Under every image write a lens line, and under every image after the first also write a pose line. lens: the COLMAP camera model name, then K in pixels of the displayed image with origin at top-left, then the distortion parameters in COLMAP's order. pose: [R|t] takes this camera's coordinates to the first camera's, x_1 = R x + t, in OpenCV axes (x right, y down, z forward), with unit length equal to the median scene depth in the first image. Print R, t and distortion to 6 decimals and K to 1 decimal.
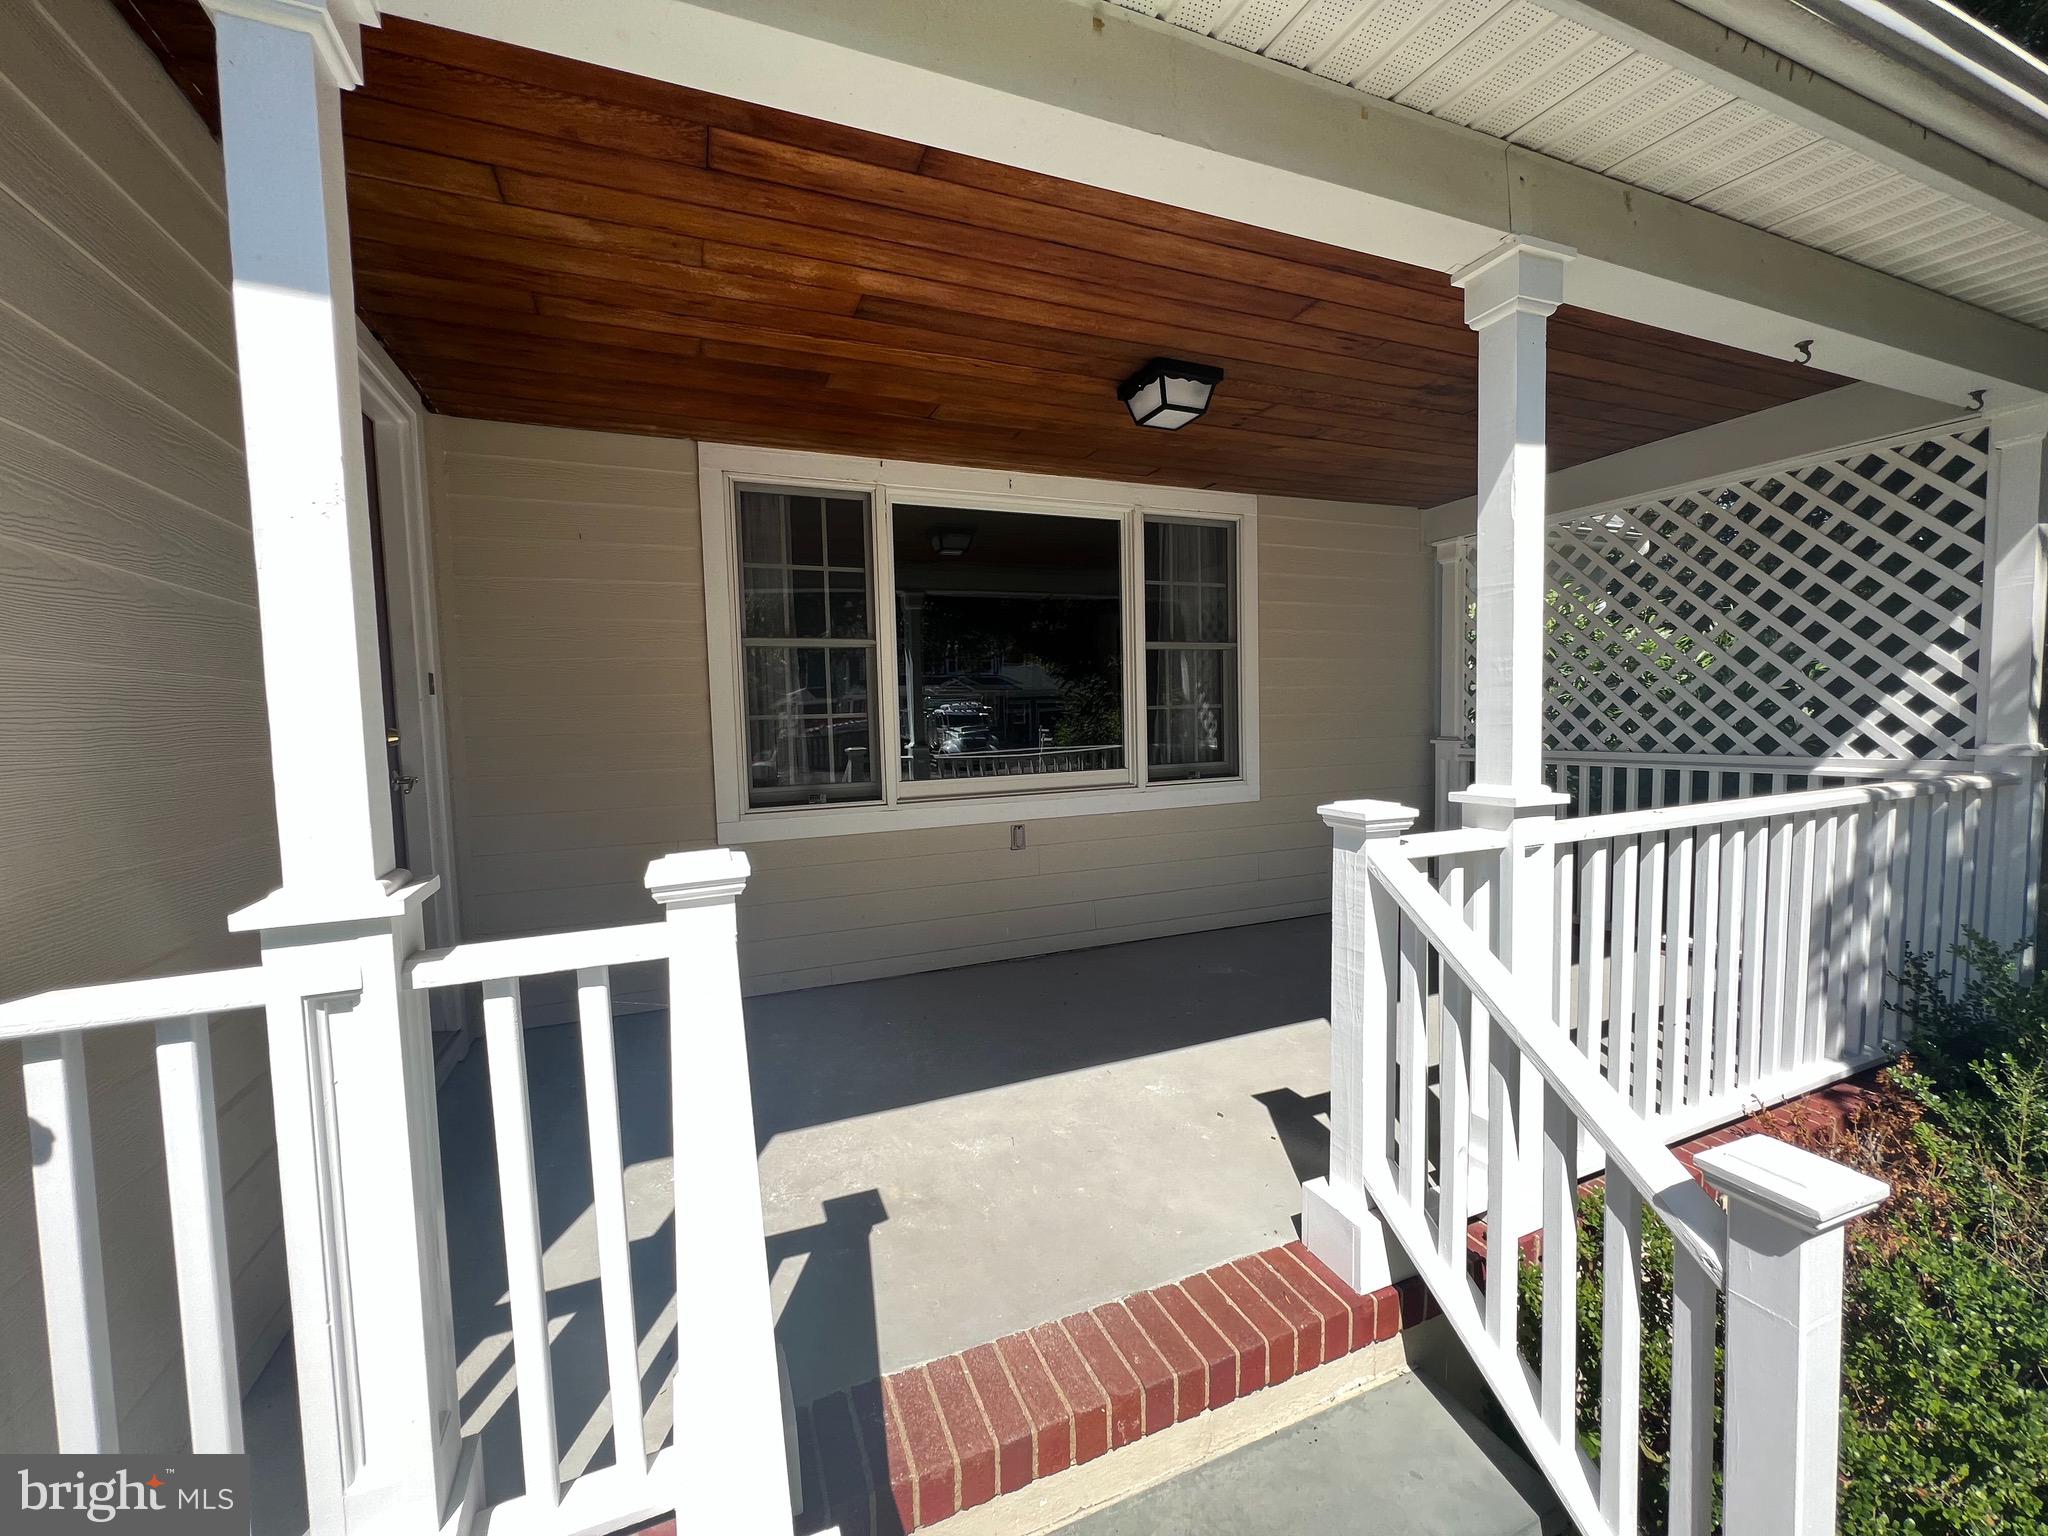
lens RADIAL K [[824.1, 0, 1017.5], [0, 824.1, 764.2], [0, 0, 1]] dist [-0.000325, -0.000016]
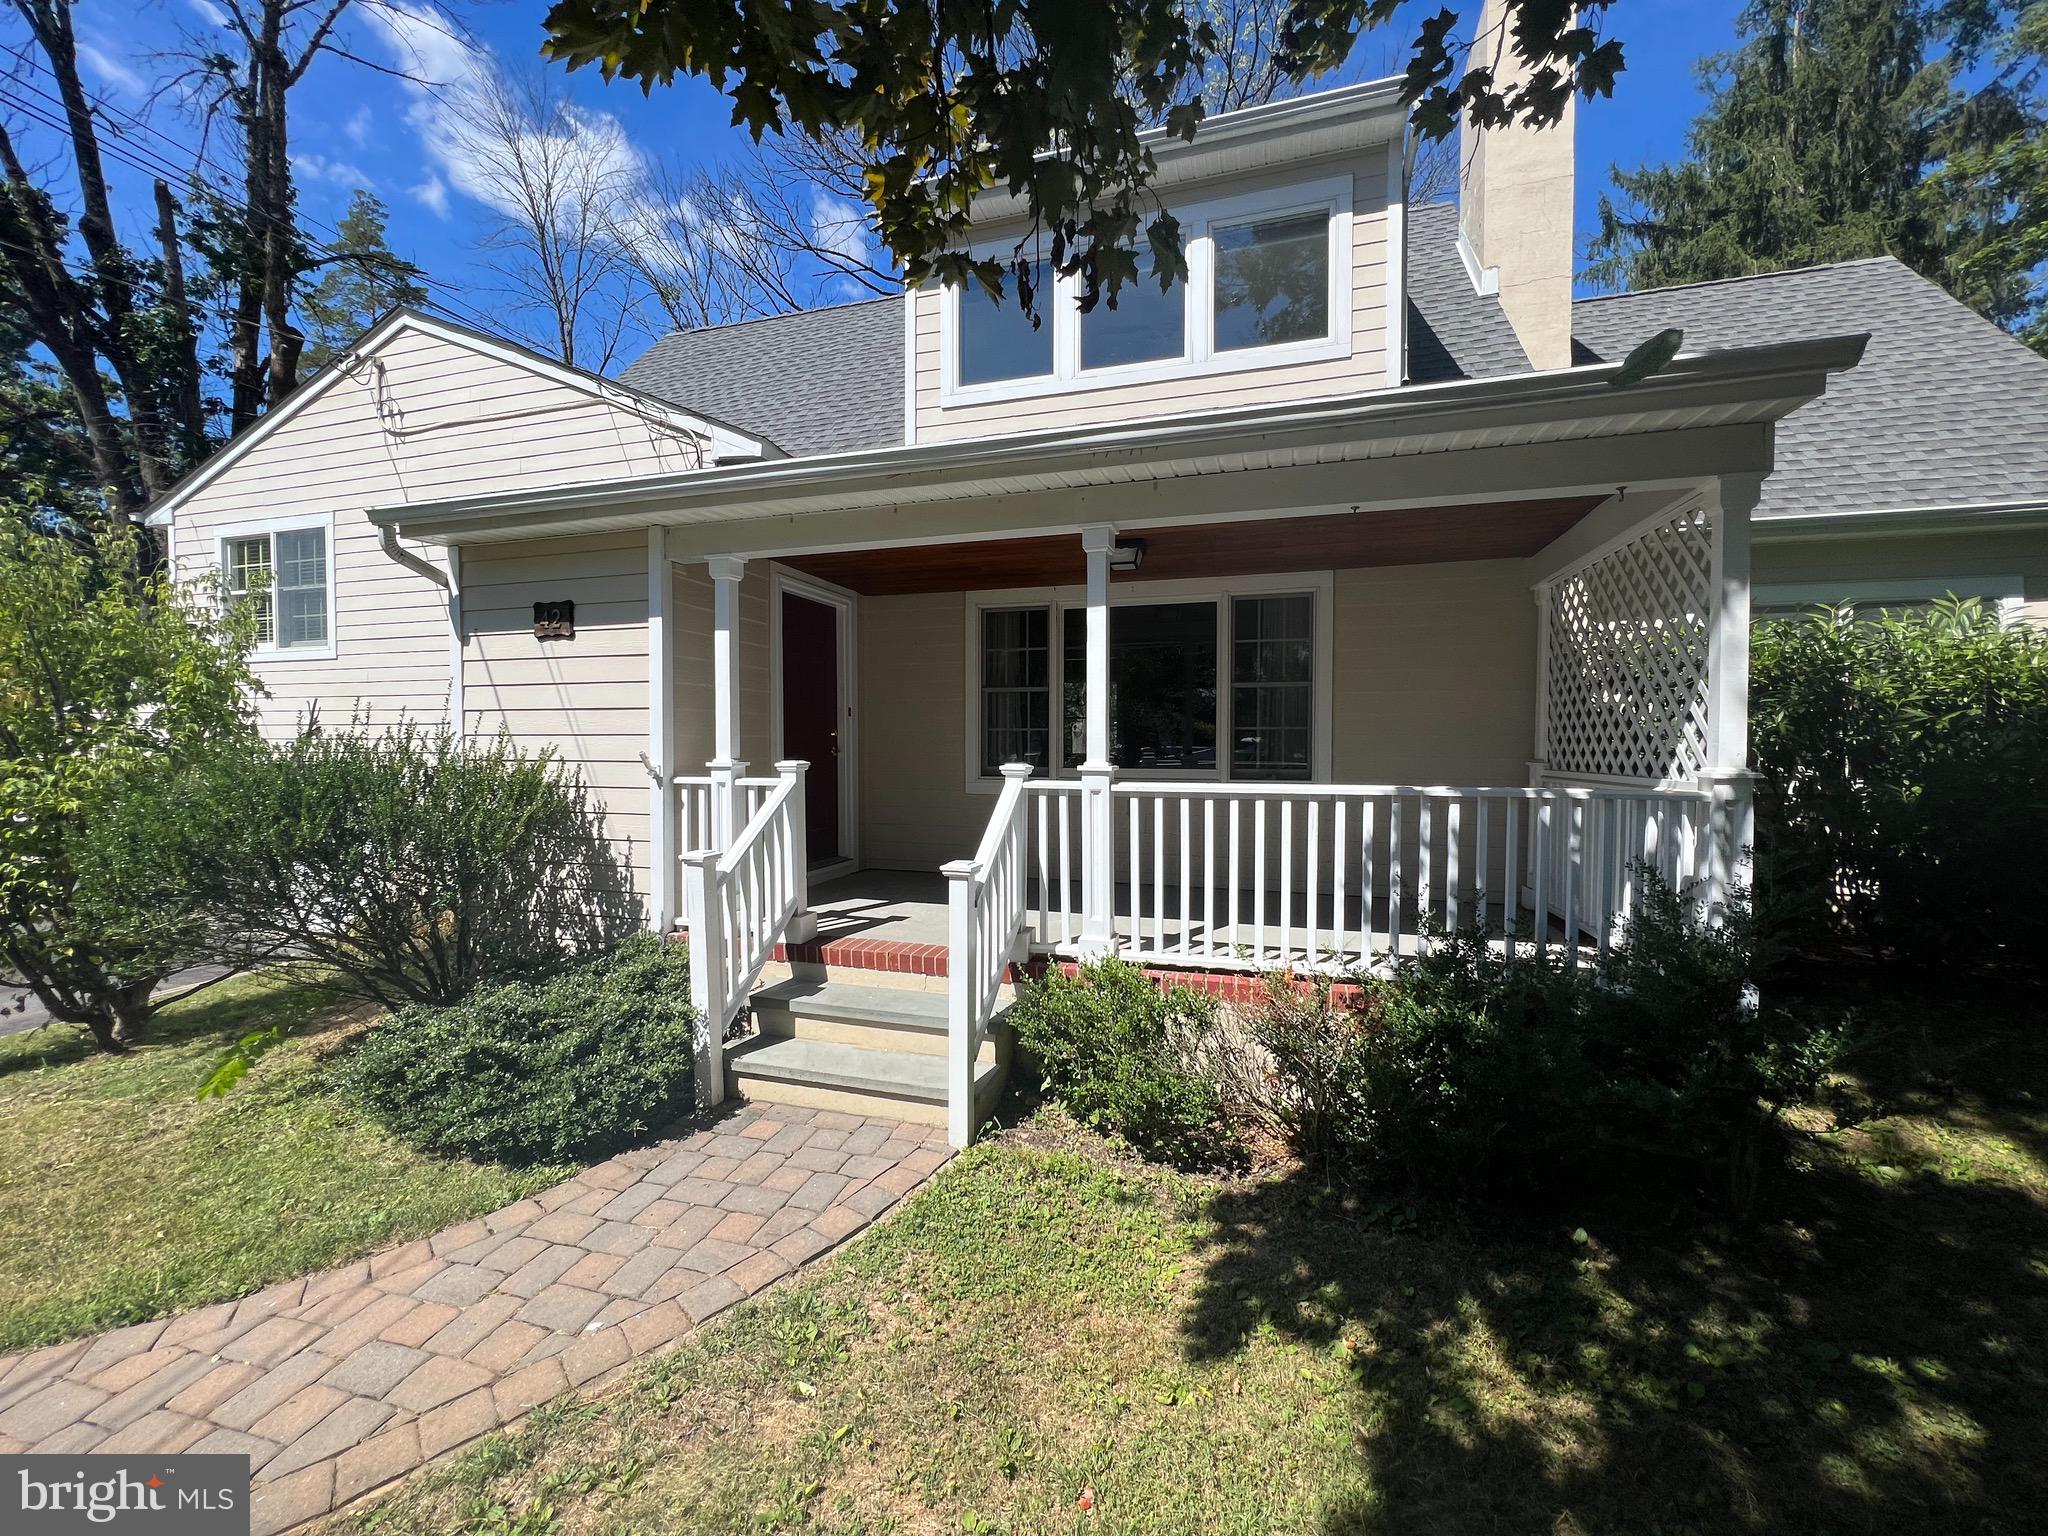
lens RADIAL K [[812.6, 0, 1024.0], [0, 812.6, 768.0], [0, 0, 1]] dist [-0.001634, -0.000129]
pose [[0.765055, 0.049336, -0.642073, 1.130985], [-0.060245, 0.998172, 0.004913, 0.025315], [0.641141, 0.034923, 0.766628, -0.465963]]
